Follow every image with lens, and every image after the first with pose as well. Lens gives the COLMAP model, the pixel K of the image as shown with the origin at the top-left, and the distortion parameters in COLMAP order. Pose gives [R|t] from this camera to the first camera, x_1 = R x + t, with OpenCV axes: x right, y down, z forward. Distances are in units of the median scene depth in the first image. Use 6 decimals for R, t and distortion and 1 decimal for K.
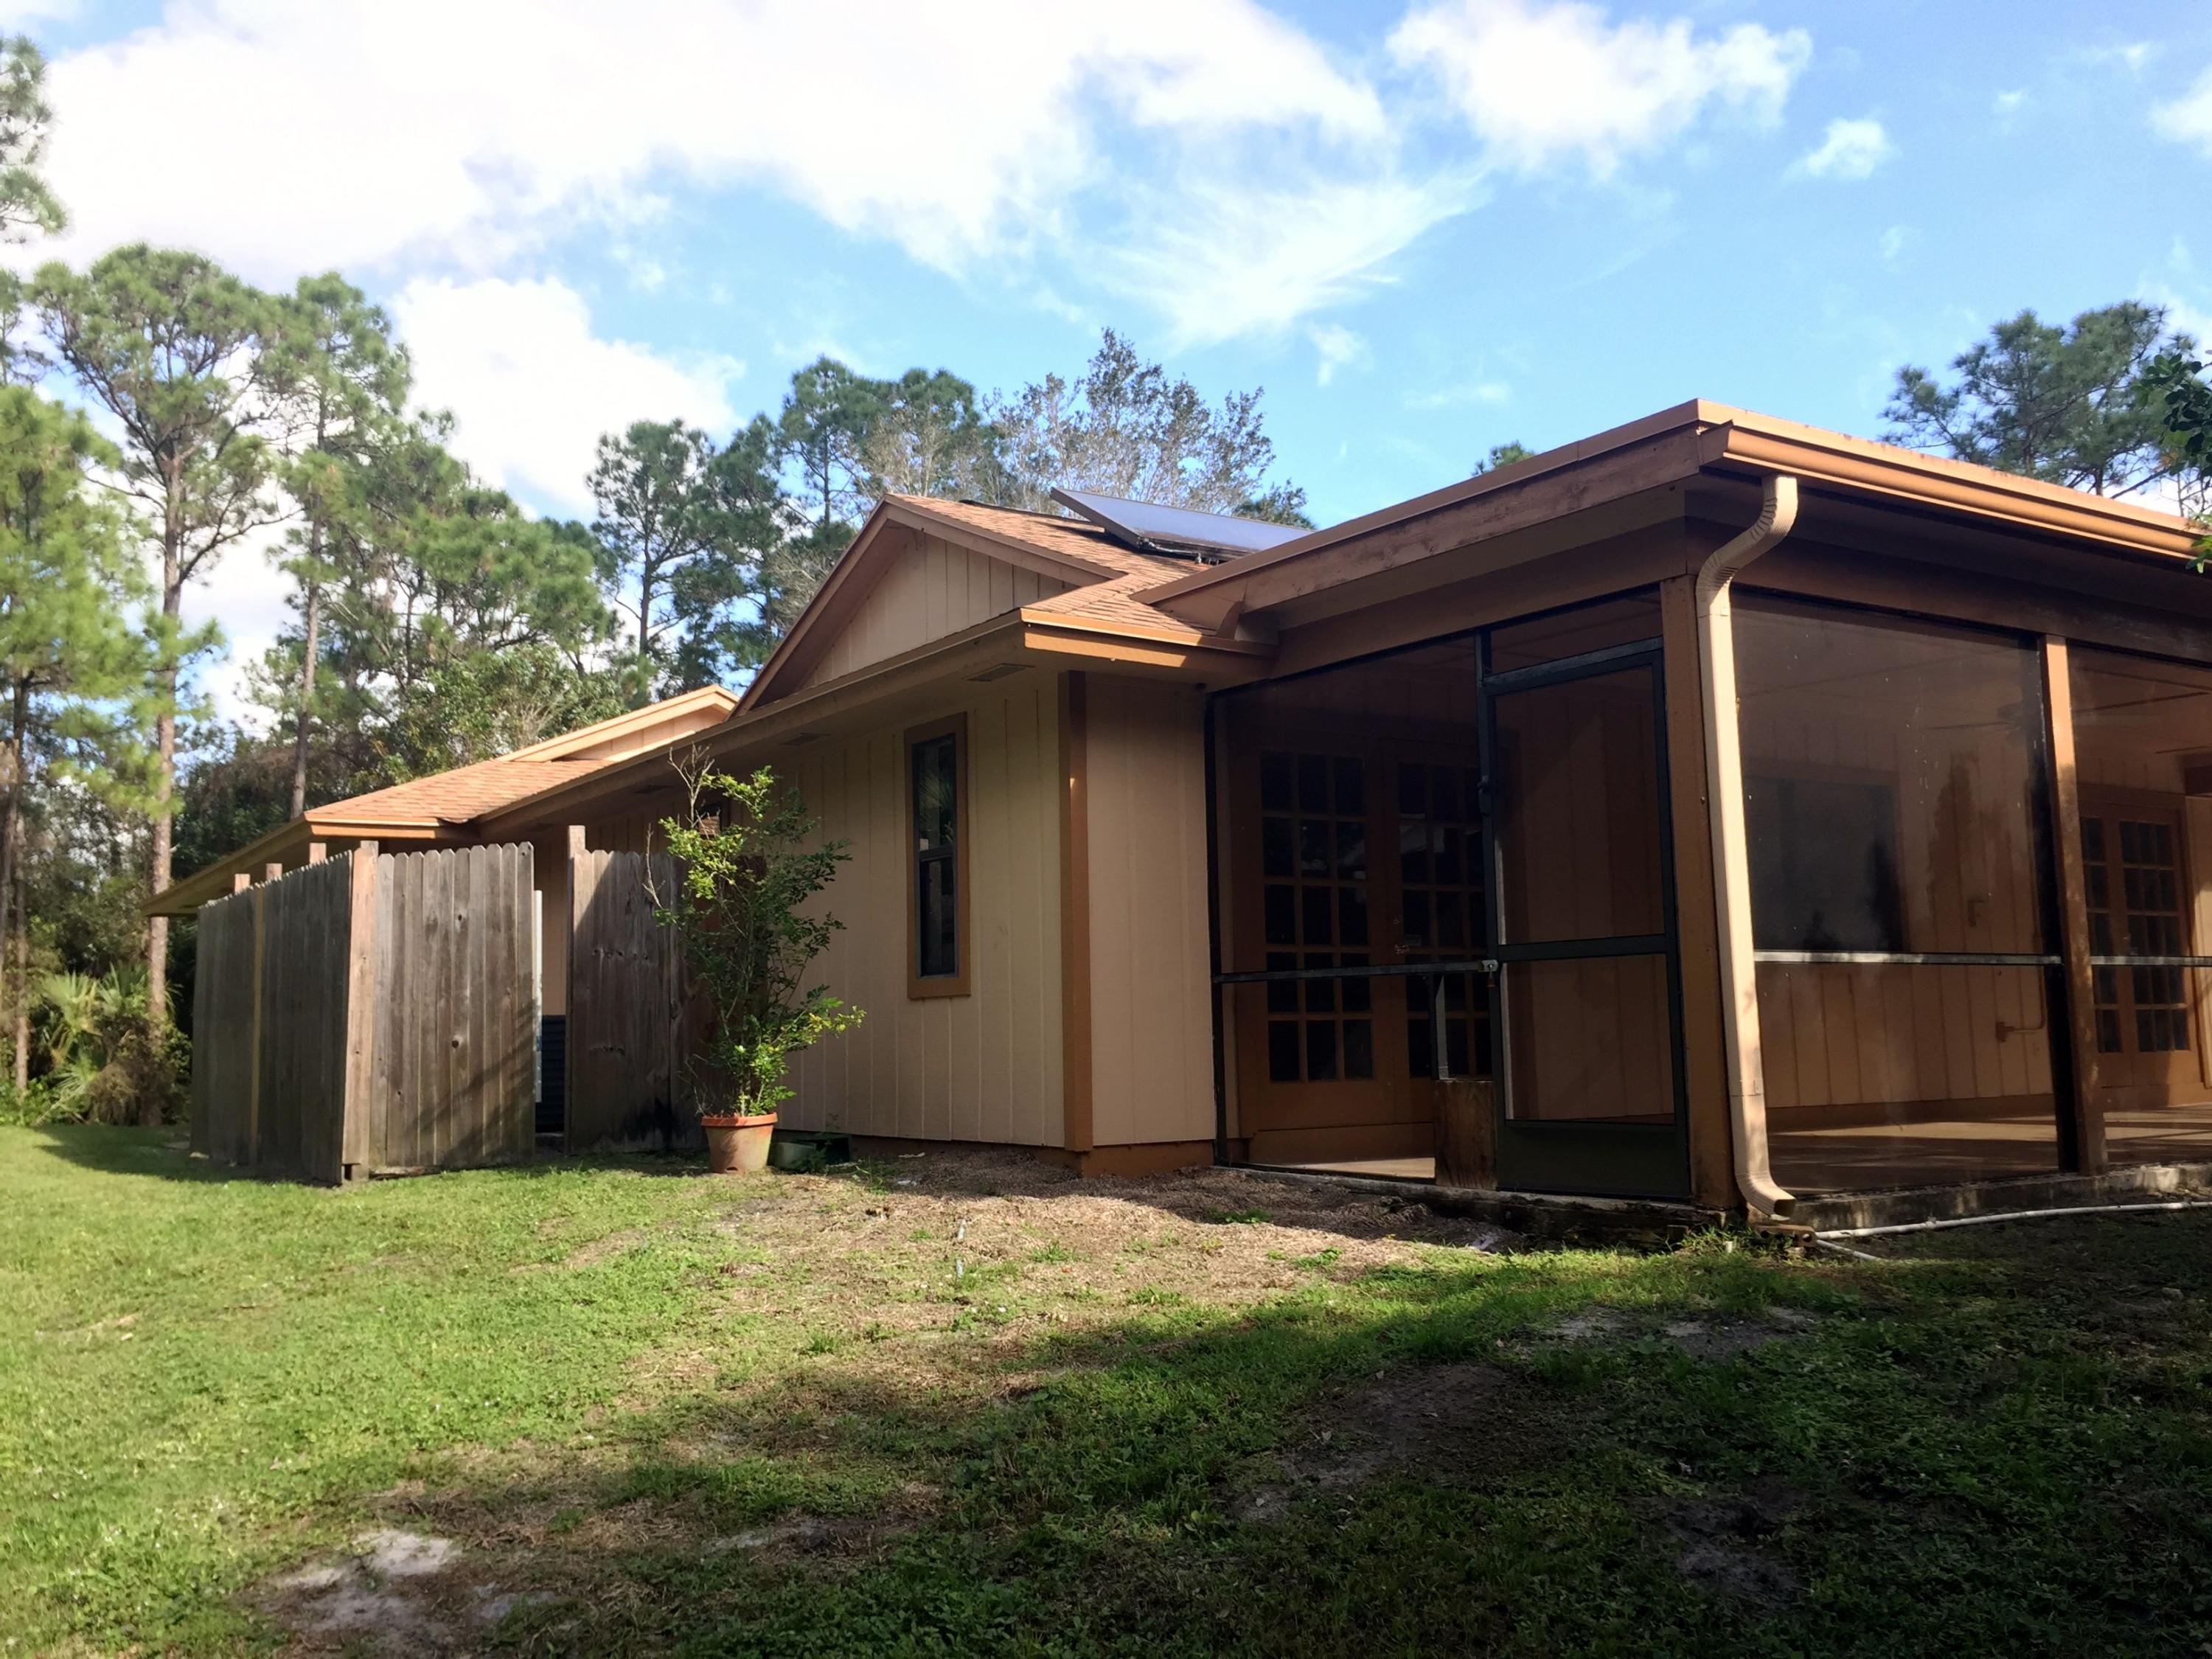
lens RADIAL K [[1877.4, 0, 1106.8], [0, 1877.4, 821.5], [0, 0, 1]] dist [0.033059, -0.037193]
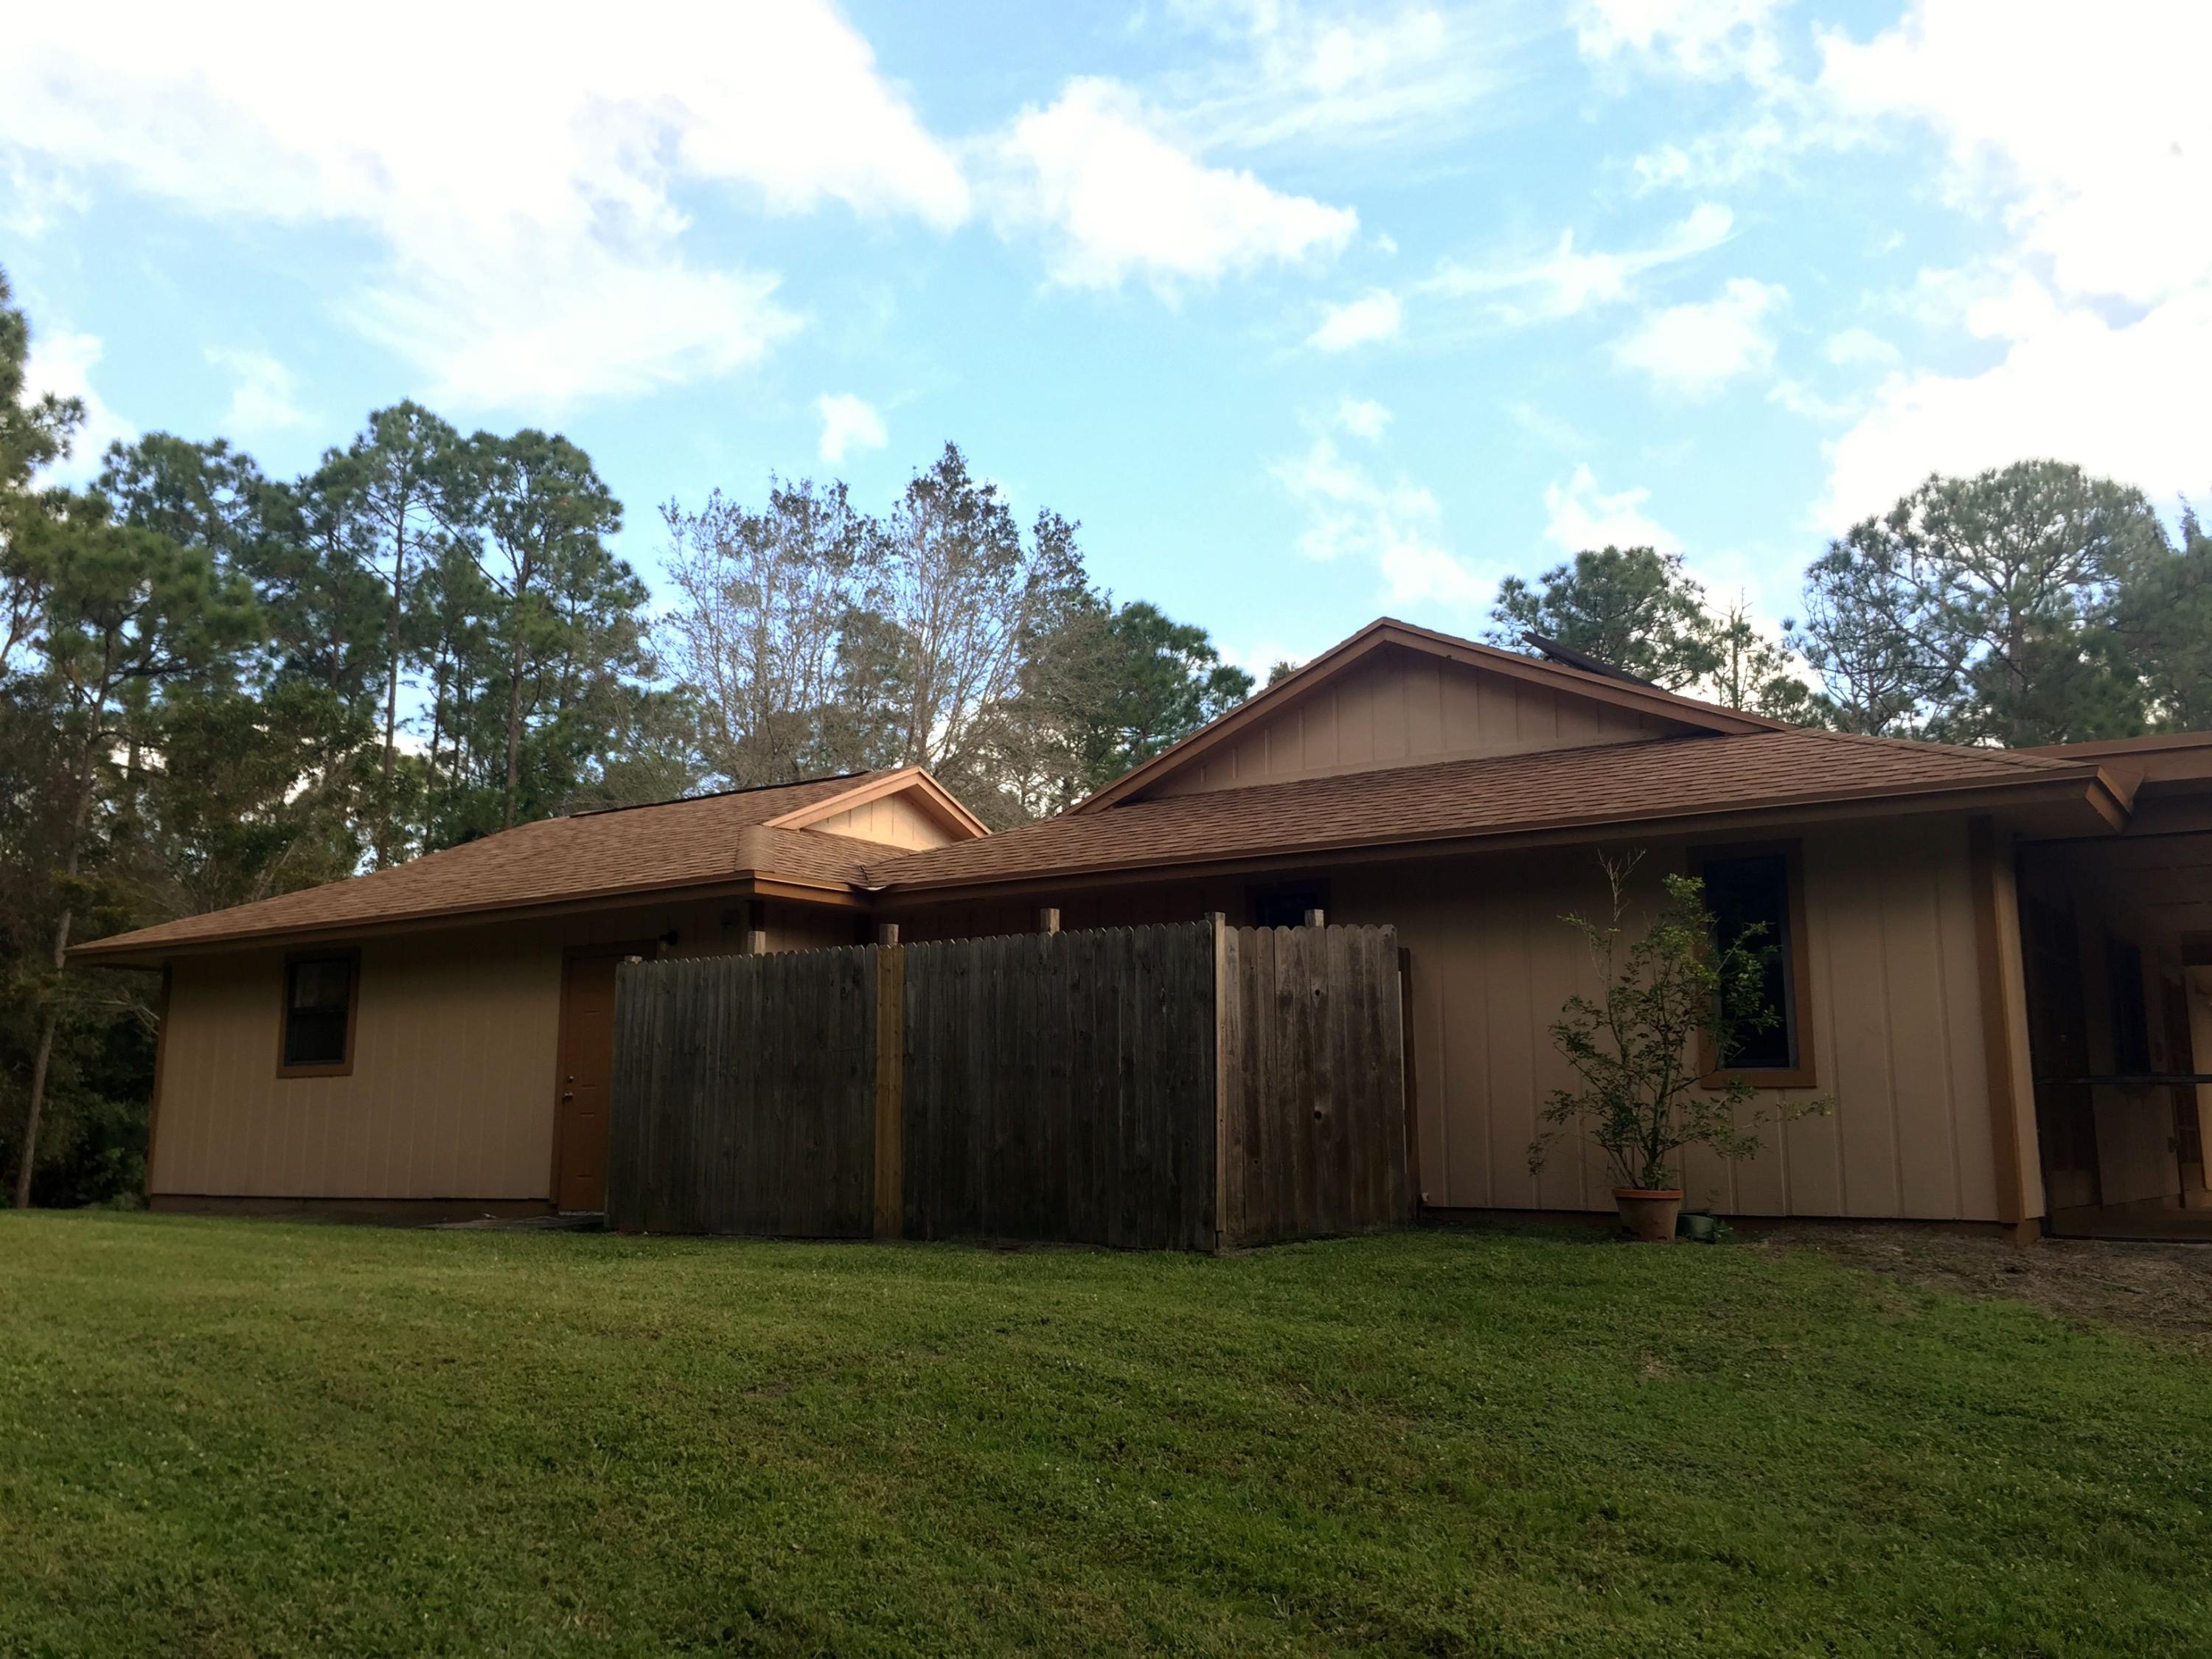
lens RADIAL K [[1877.4, 0, 1108.6], [0, 1877.4, 833.3], [0, 0, 1]] dist [0.033059, -0.037193]
pose [[0.930055, 0.085349, 0.357369, -0.364986], [-0.065531, 0.995583, -0.067226, 0.017930], [-0.361529, 0.039106, 0.931541, 0.033370]]
